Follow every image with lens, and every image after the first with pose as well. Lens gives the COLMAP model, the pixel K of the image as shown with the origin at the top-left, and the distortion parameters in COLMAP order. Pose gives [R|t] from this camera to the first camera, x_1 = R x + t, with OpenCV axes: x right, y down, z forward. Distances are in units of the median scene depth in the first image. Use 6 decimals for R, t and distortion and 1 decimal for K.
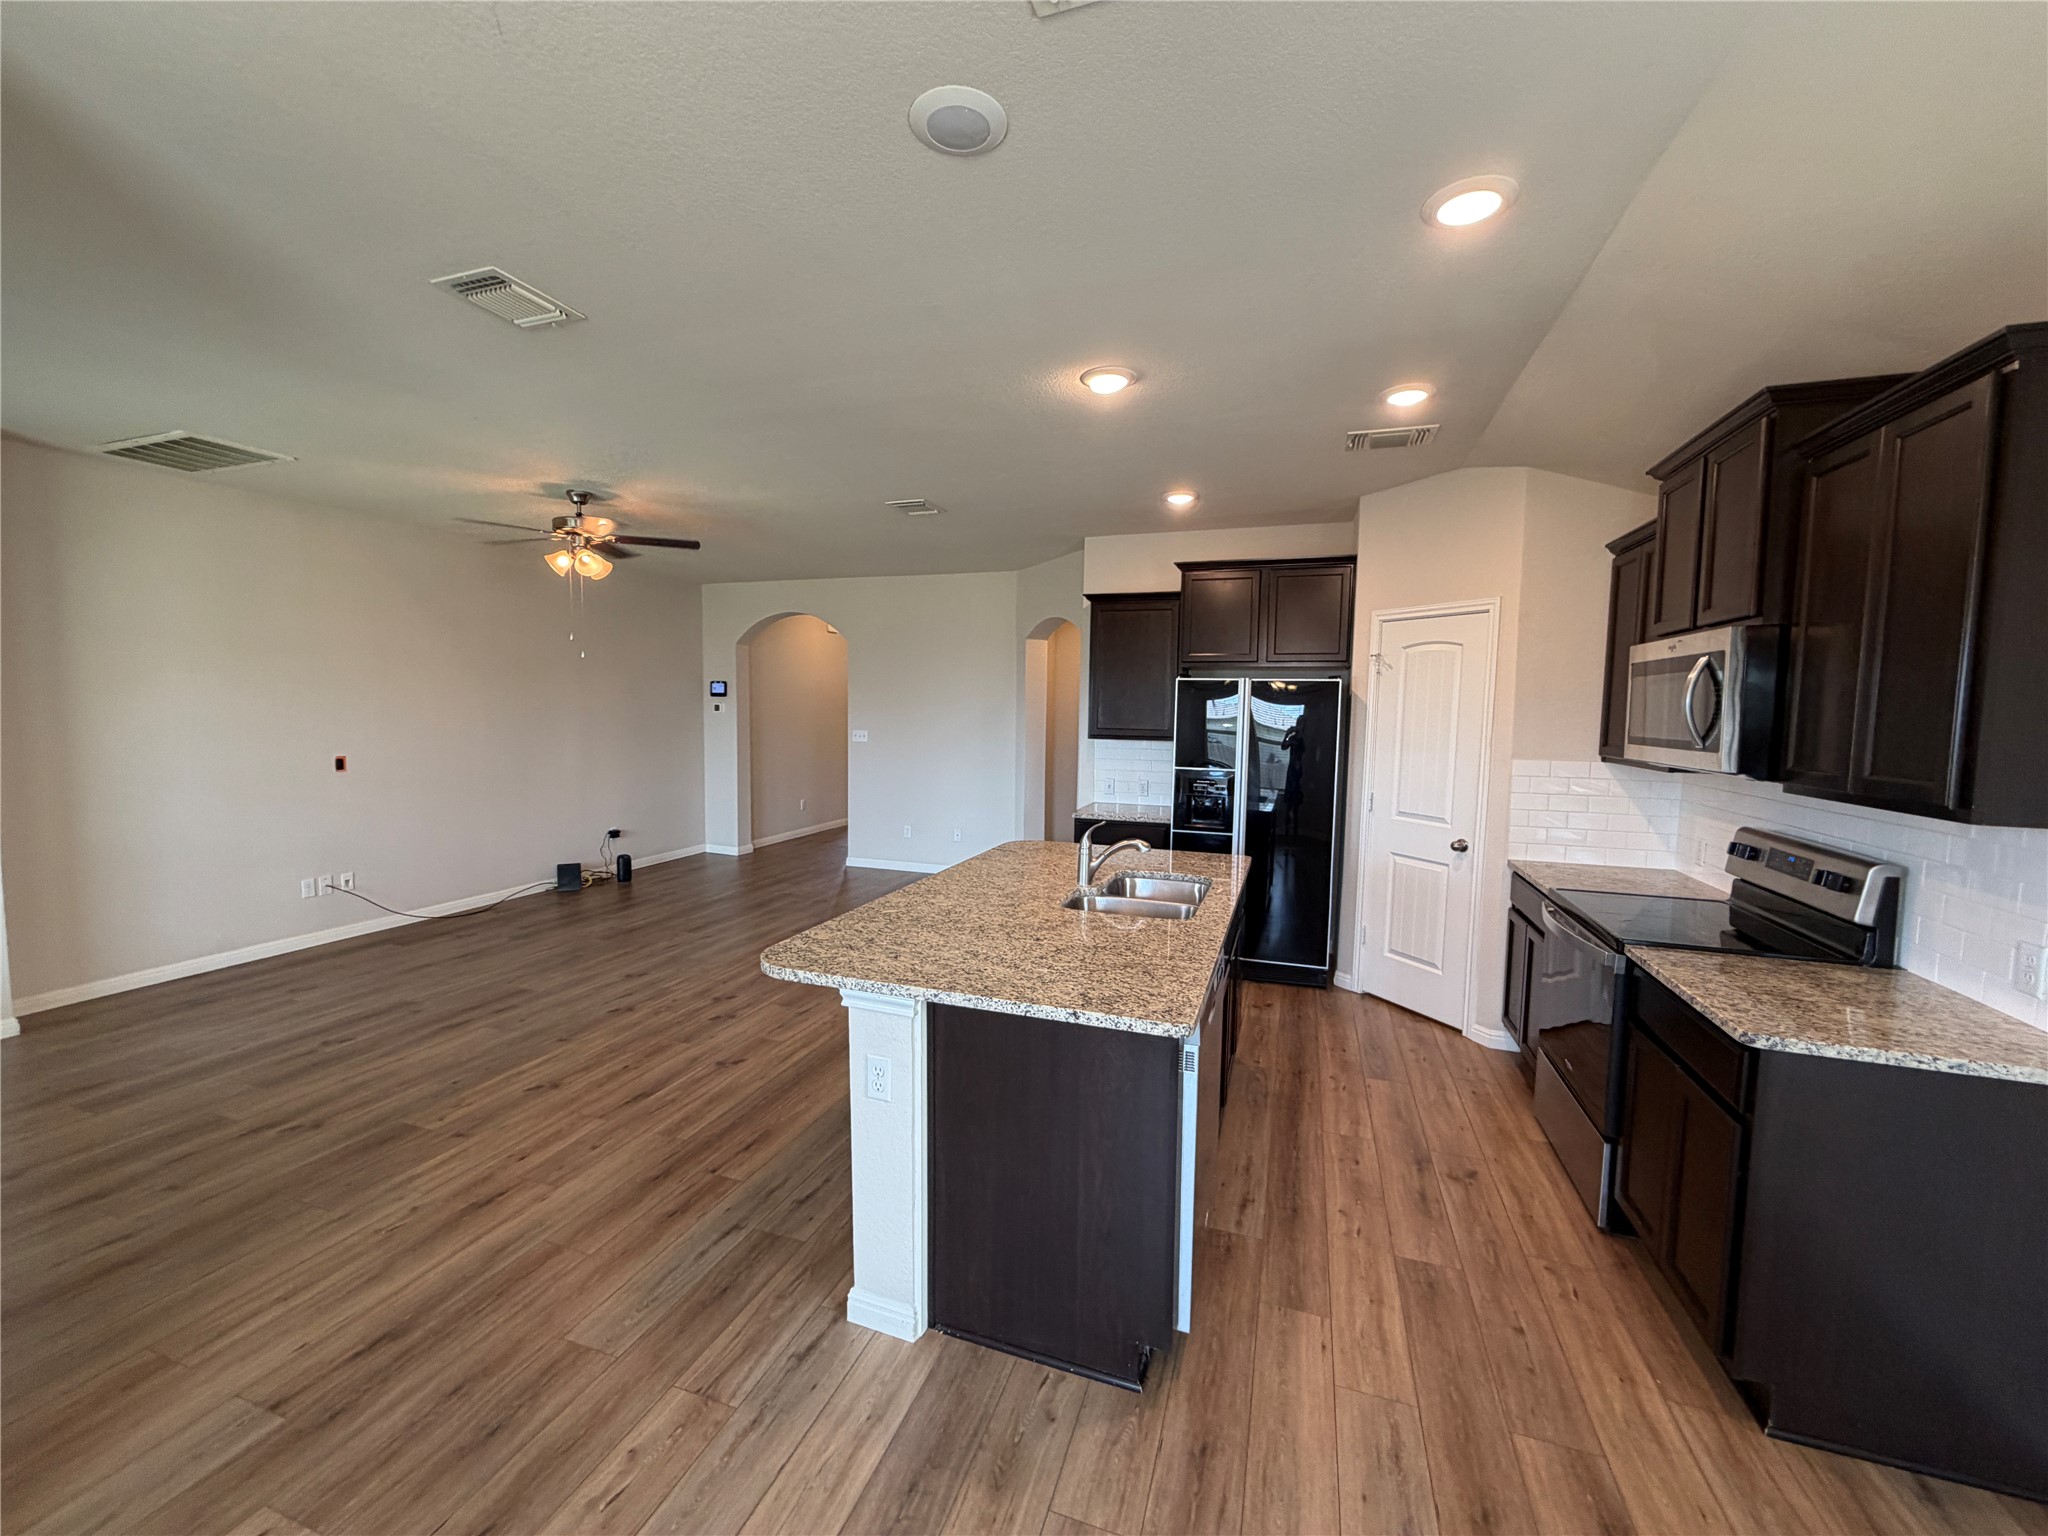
lens RADIAL K [[810.1, 0, 1021.7], [0, 810.1, 766.8], [0, 0, 1]] dist [-0.011017, -0.000401]
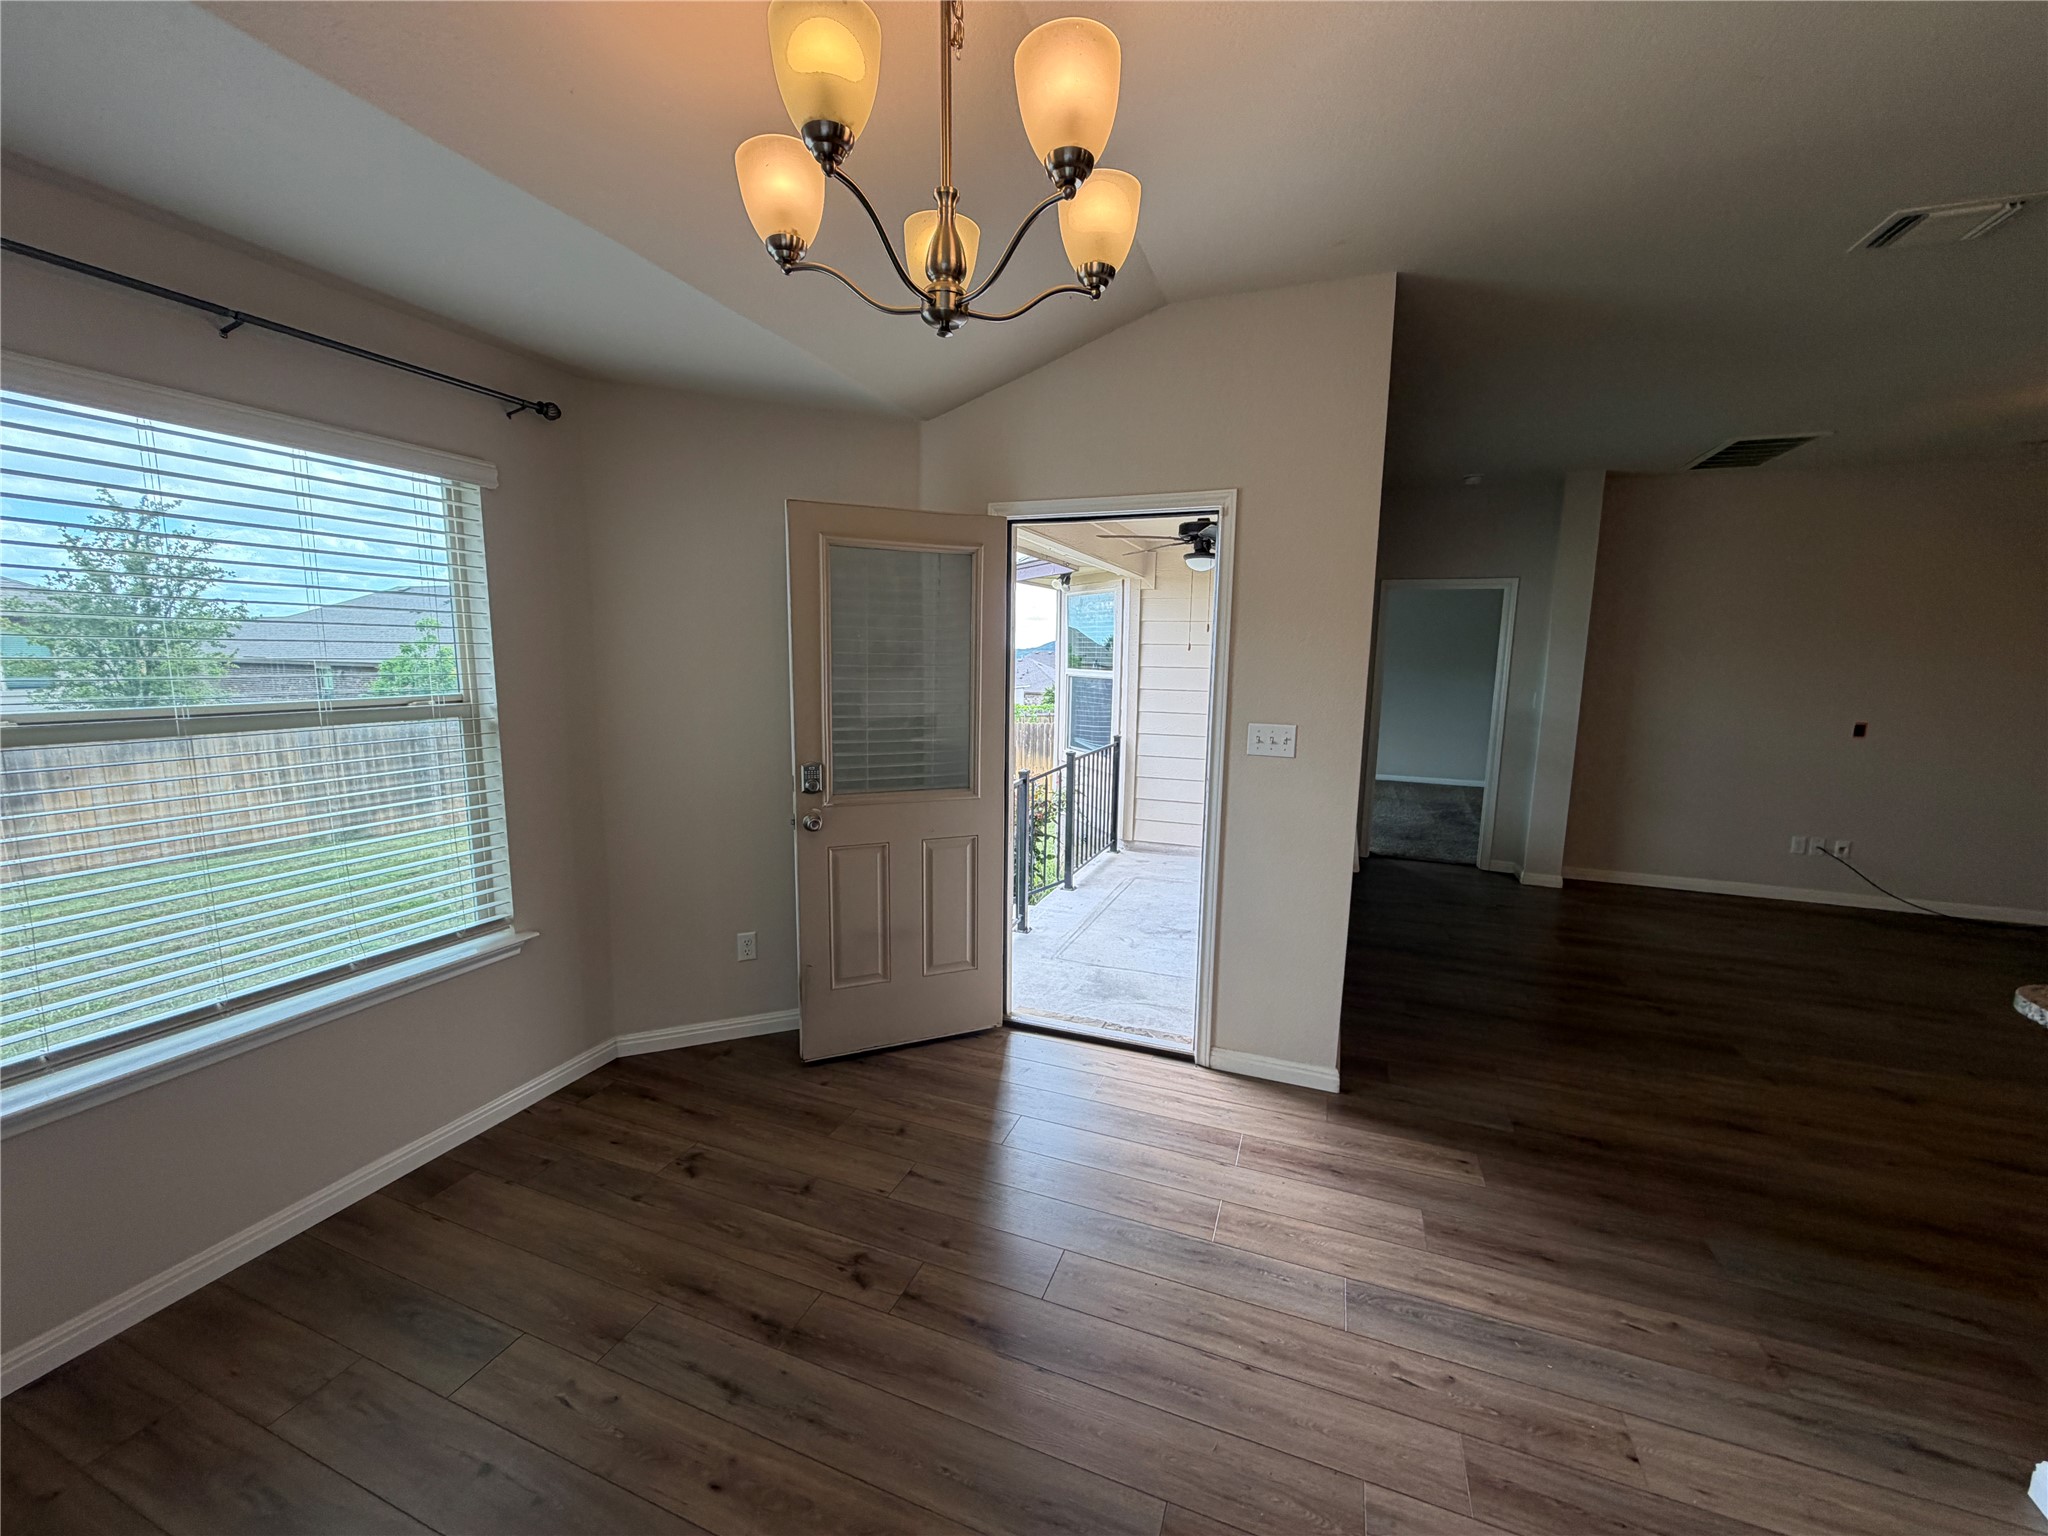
lens RADIAL K [[810.1, 0, 1025.0], [0, 810.1, 771.0], [0, 0, 1]] dist [-0.011017, -0.000401]
pose [[-0.042176, 0.126475, -0.991073, 0.333427], [-0.084333, 0.987965, 0.129667, 0.008744], [0.995545, 0.089049, -0.031002, 0.030159]]
